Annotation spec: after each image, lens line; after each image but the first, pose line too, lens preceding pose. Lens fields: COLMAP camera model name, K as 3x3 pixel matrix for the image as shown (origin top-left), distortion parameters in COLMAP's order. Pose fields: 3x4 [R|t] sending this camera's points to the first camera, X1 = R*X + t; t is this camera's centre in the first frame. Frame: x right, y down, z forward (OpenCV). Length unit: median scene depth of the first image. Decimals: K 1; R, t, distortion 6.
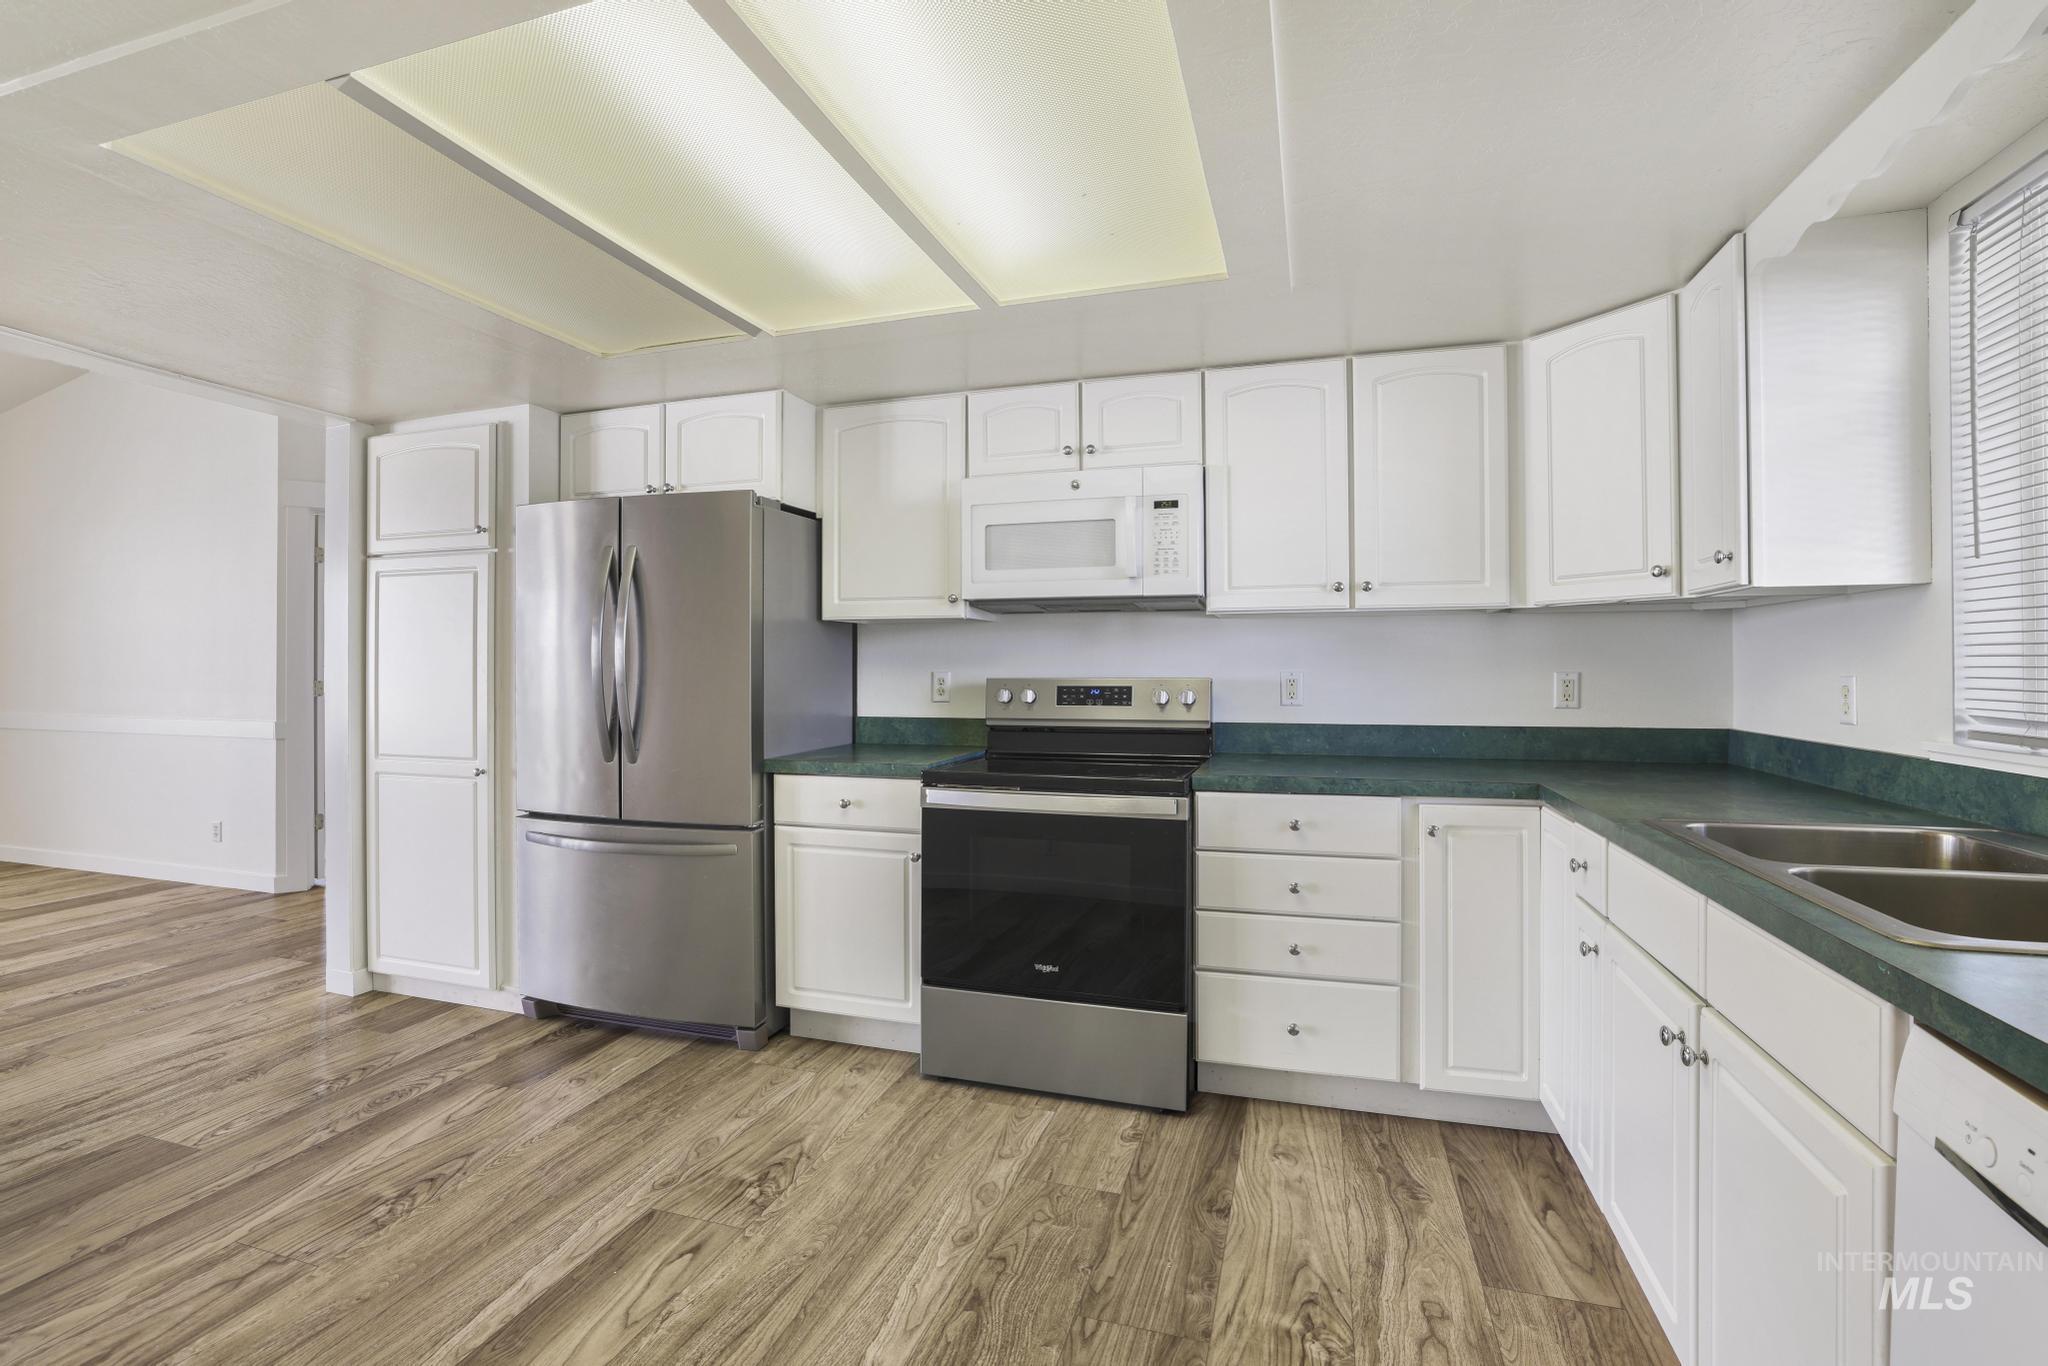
lens RADIAL K [[914.9, 0, 1043.3], [0, 914.9, 669.5], [0, 0, 1]] dist [-0.031394, 0.005549]
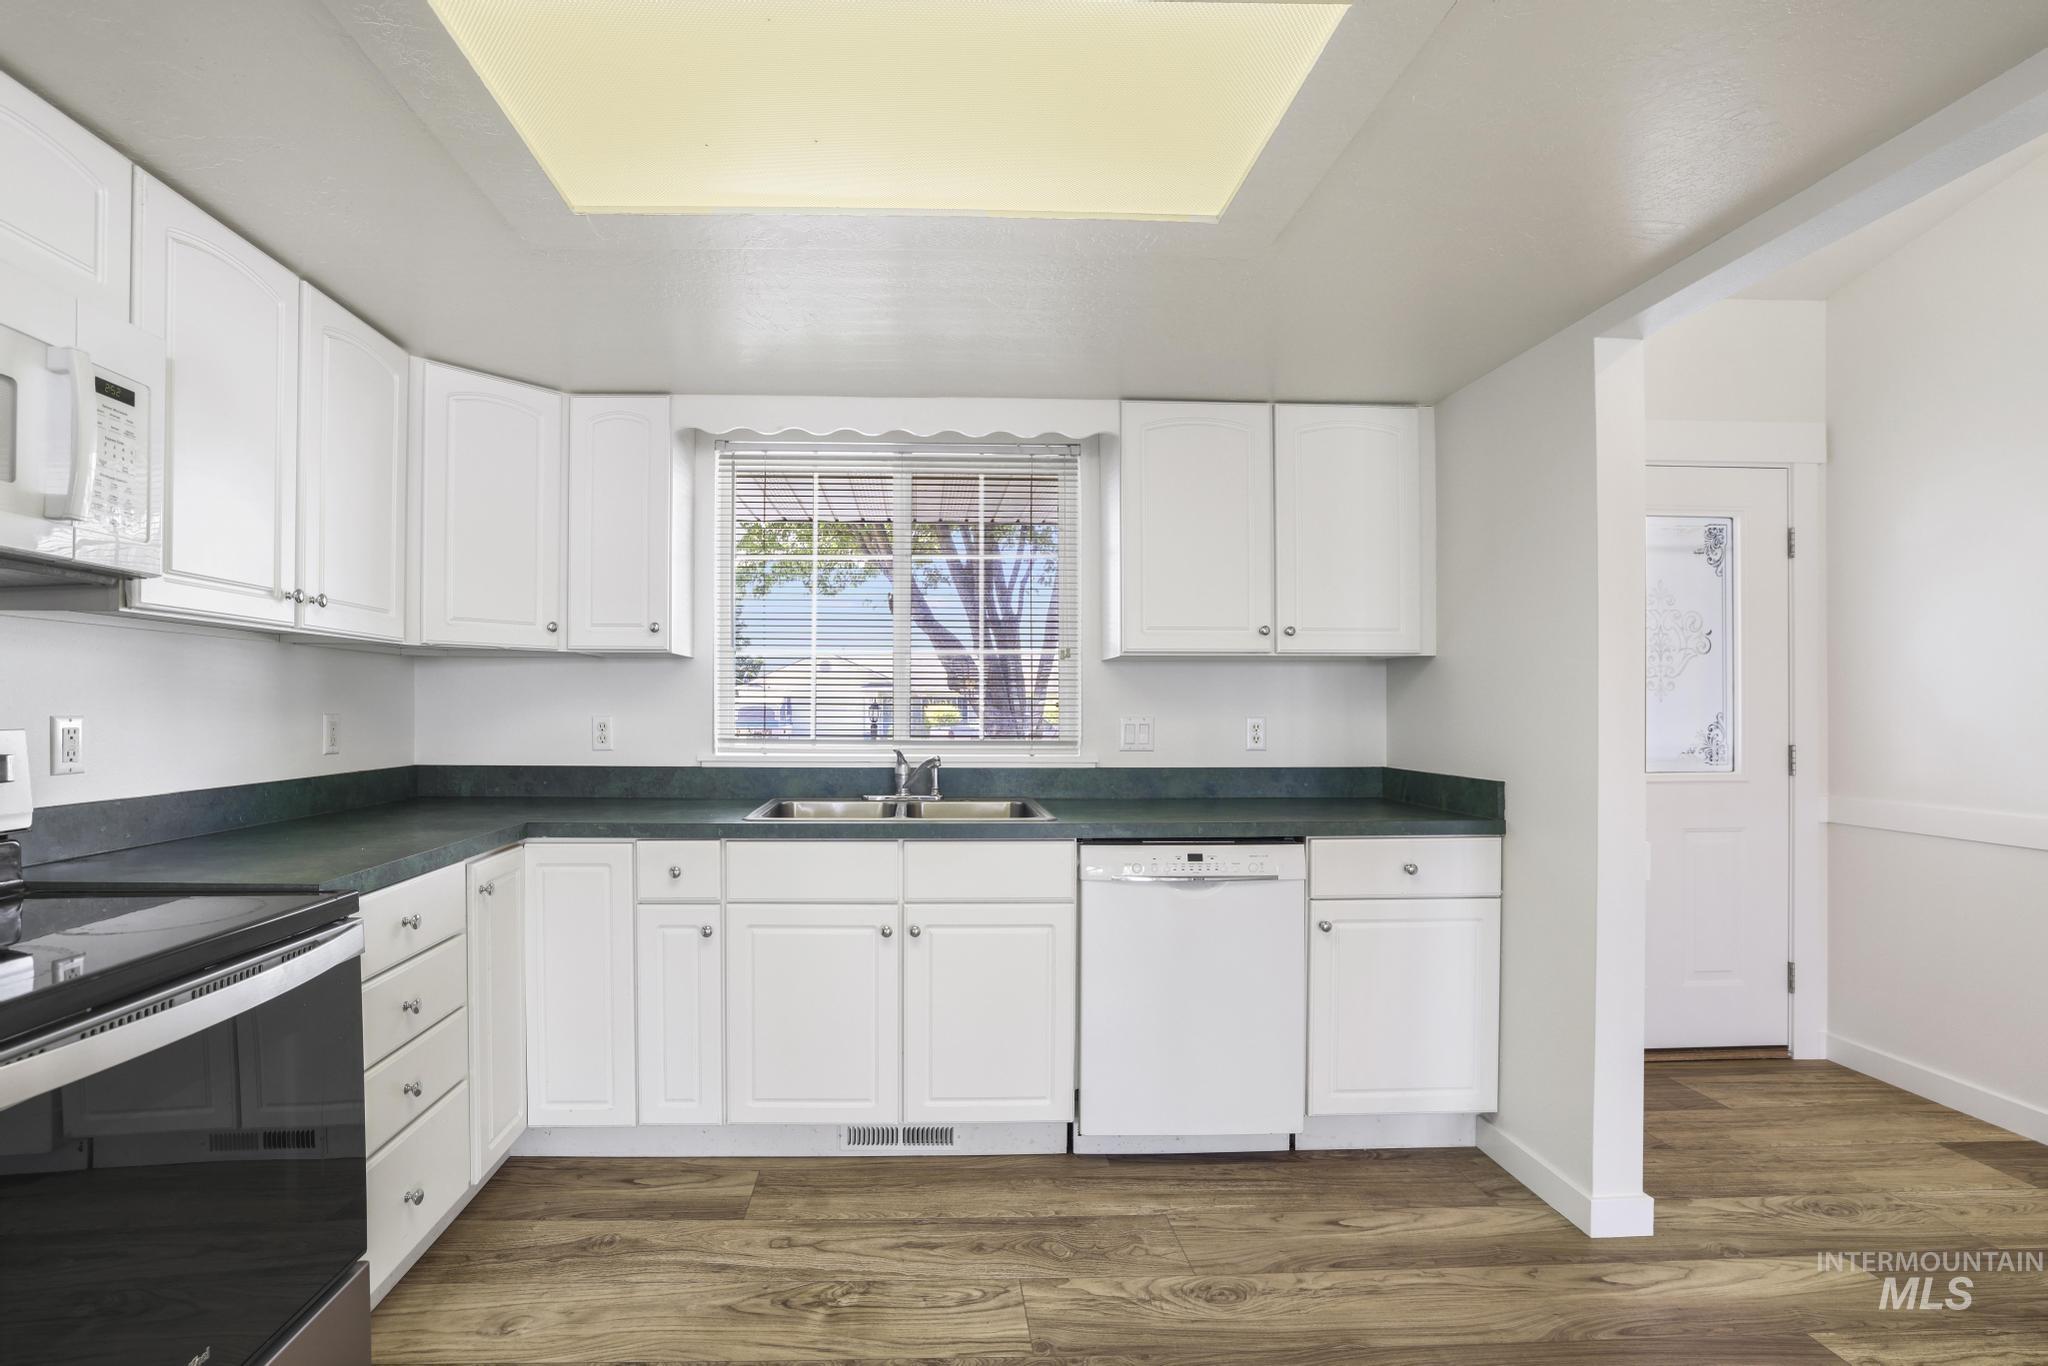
lens RADIAL K [[914.9, 0, 945.7], [0, 914.9, 716.9], [0, 0, 1]] dist [-0.031394, 0.005549]
pose [[-0.308963, -0.009493, 0.951027, -0.485435], [-0.002422, 0.999955, 0.009195, -0.004697], [-0.951071, 0.000538, -0.308972, 0.716555]]
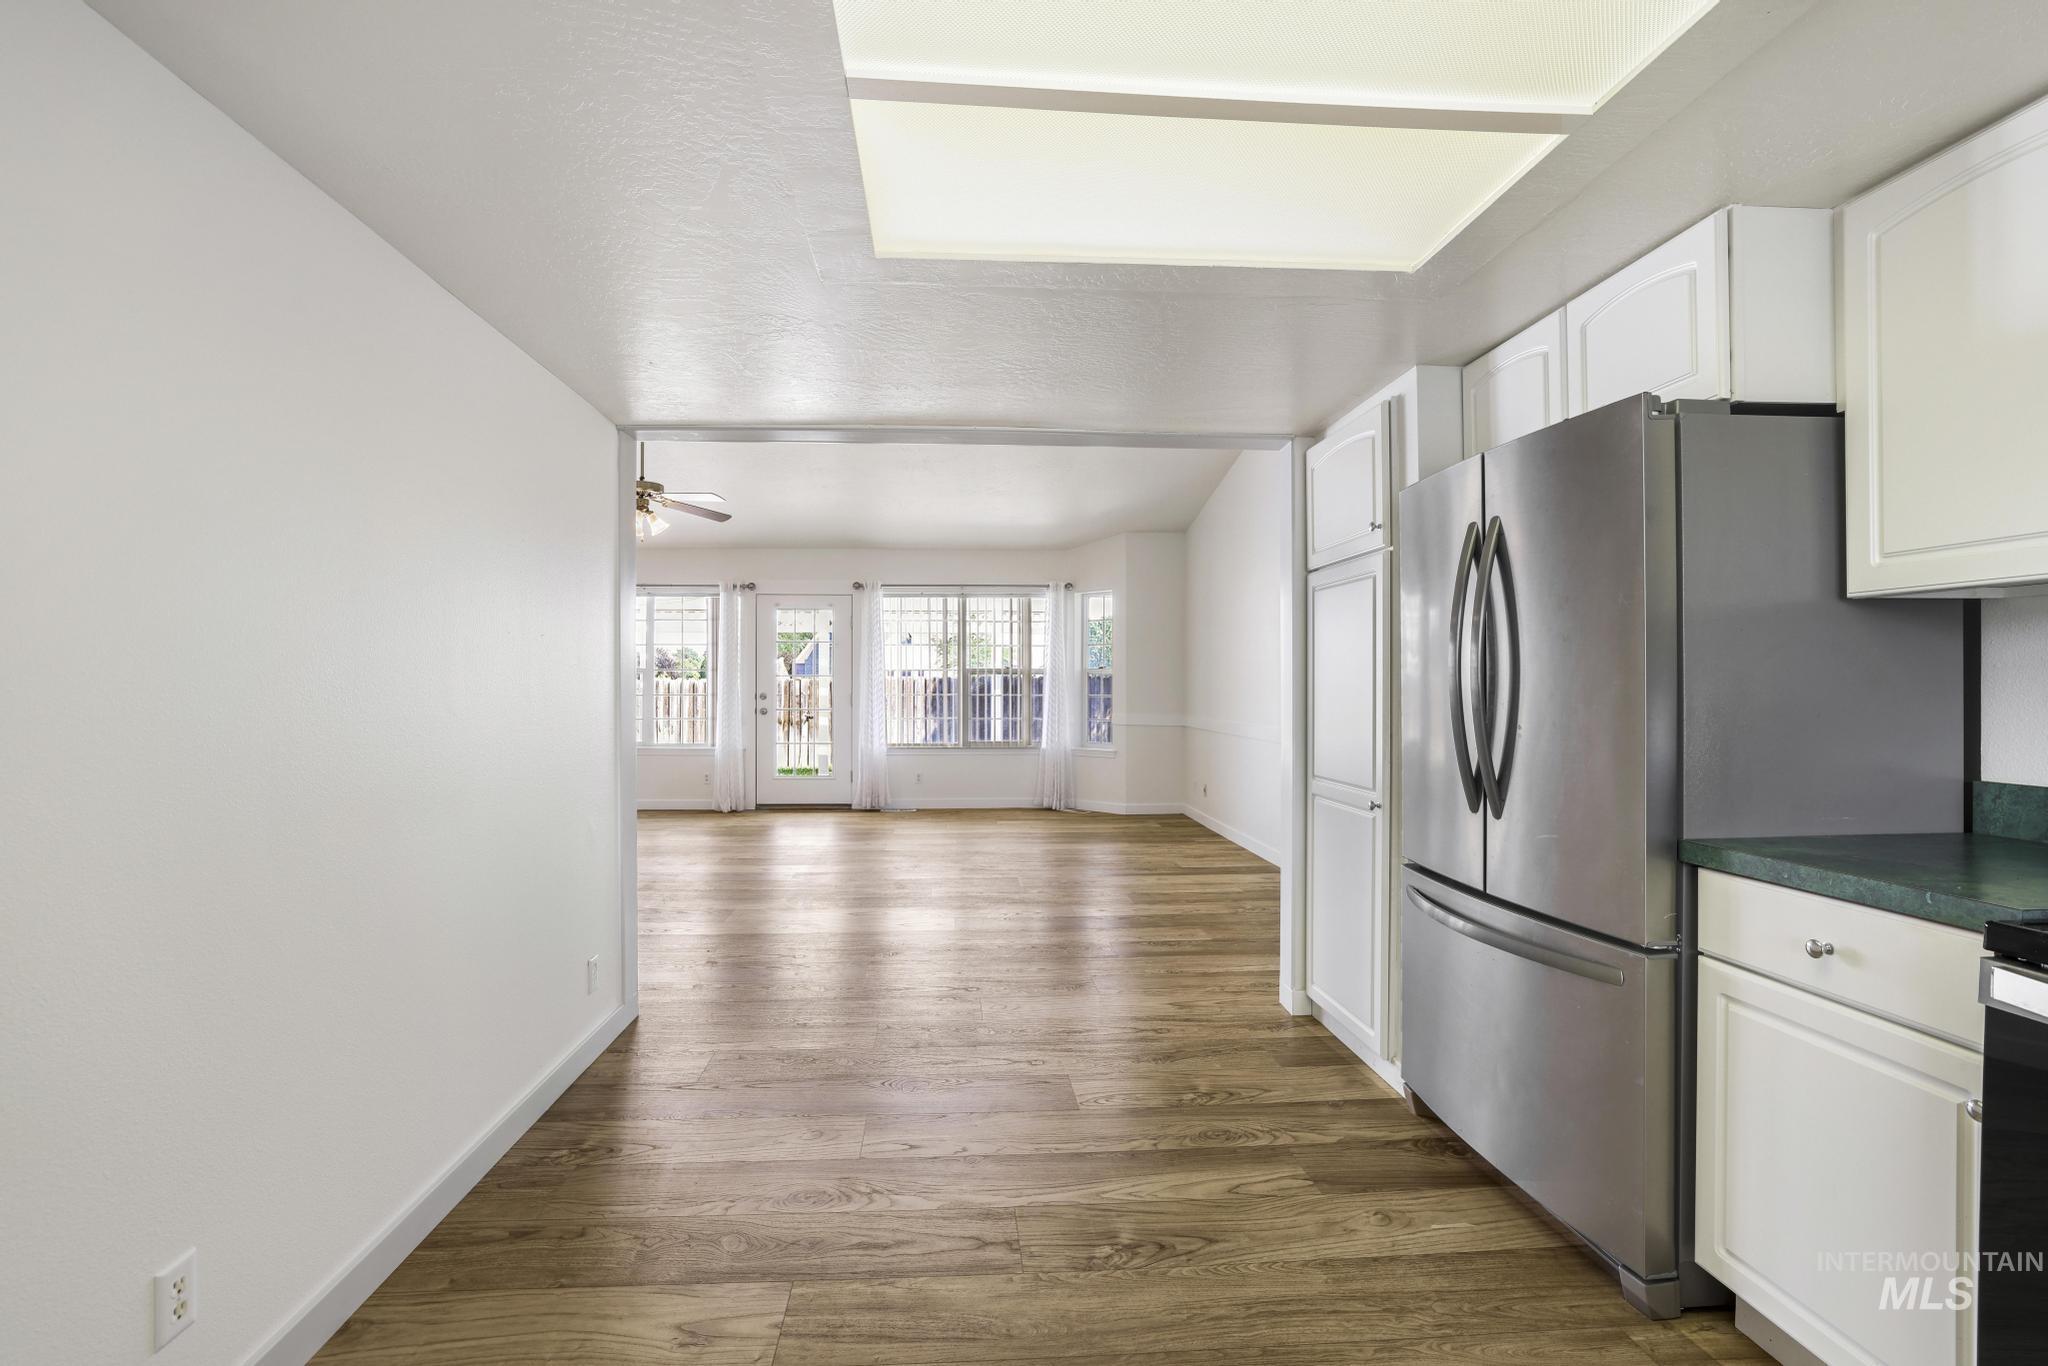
lens RADIAL K [[952.7, 0, 1004.7], [0, 952.7, 686.0], [0, 0, 1]] dist [-0.019121, 0.003672]
pose [[0.340968, 0.000792, -0.940074, 0.127087], [0.001553, 0.999998, 0.001405, -0.003830], [0.940073, -0.001939, 0.340967, 0.385842]]
